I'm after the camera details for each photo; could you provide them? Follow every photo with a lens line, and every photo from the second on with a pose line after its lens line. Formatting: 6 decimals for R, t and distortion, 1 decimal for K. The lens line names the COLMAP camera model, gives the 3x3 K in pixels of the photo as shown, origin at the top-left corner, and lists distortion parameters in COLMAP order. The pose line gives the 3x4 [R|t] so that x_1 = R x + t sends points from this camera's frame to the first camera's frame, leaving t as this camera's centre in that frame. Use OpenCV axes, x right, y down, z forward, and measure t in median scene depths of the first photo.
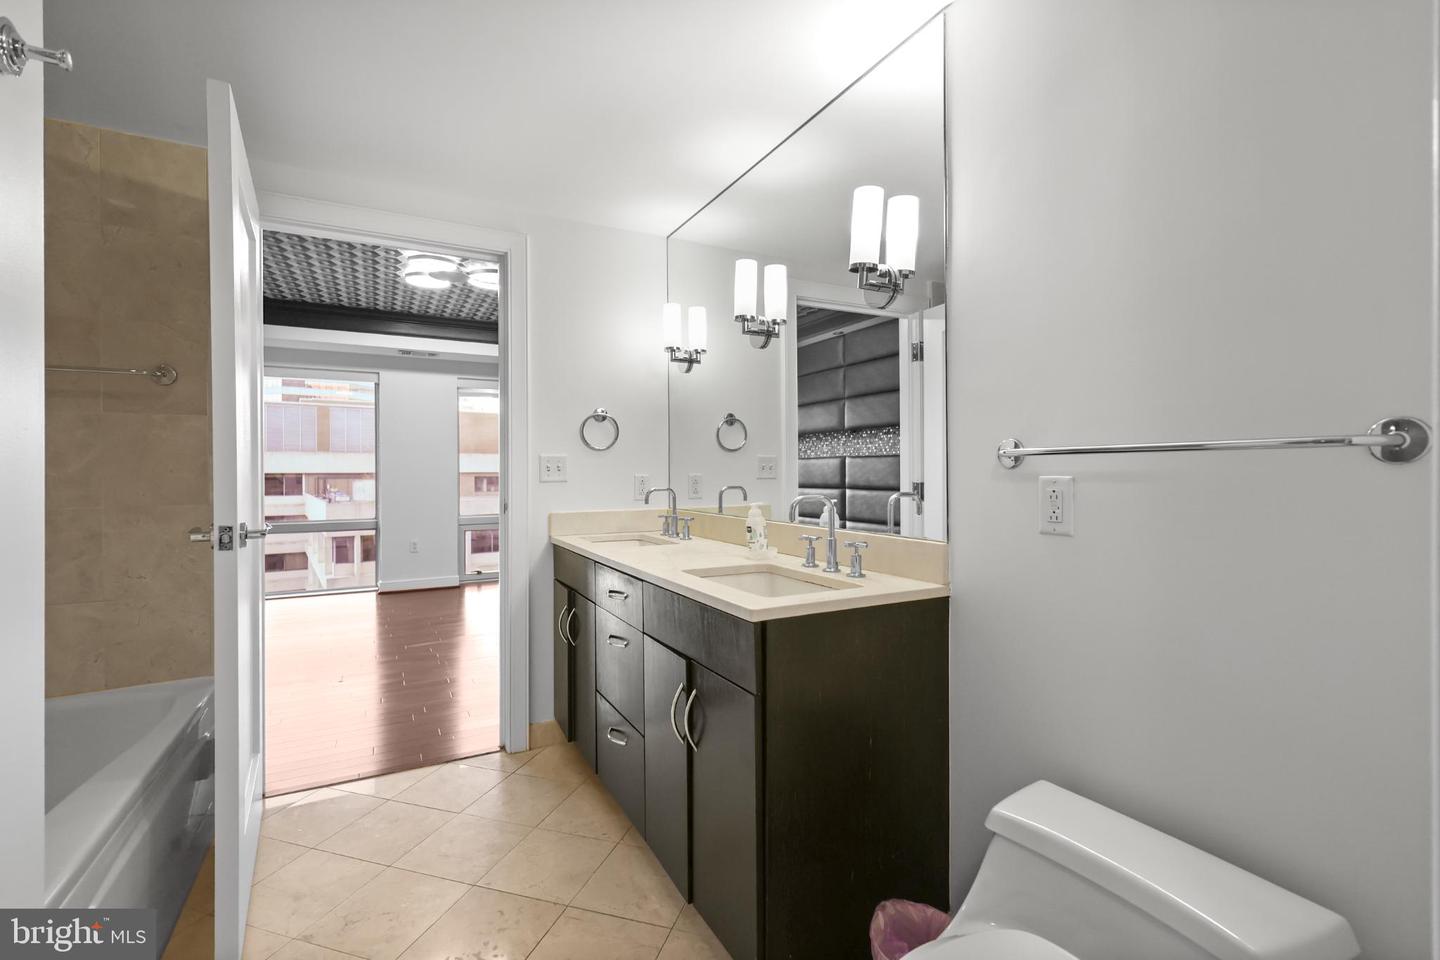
lens RADIAL K [[629.2, 0, 721.6], [0, 629.2, 480.2], [0, 0, 1]] dist [0.002073, 0.000203]
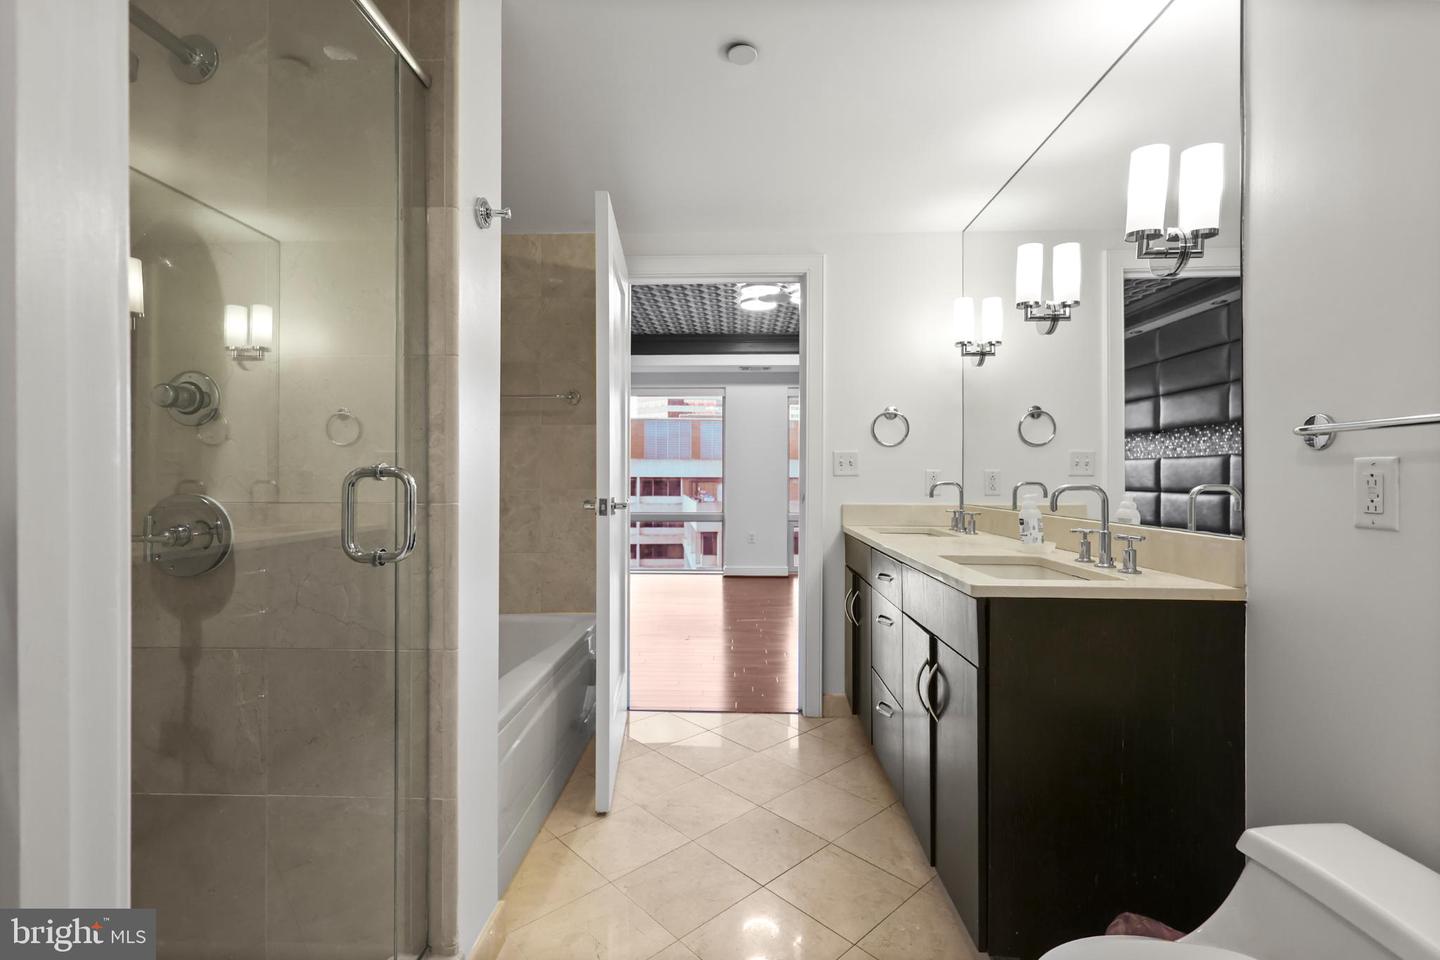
lens RADIAL K [[633.2, 0, 726.6], [0, 633.2, 484.4], [0, 0, 1]] dist [-0.001785, -0.000341]
pose [[0.870737, 0.011072, -0.491624, 0.101941], [-0.011423, 0.999932, 0.002288, 0.018700], [0.491616, 0.003624, 0.870805, -0.062965]]
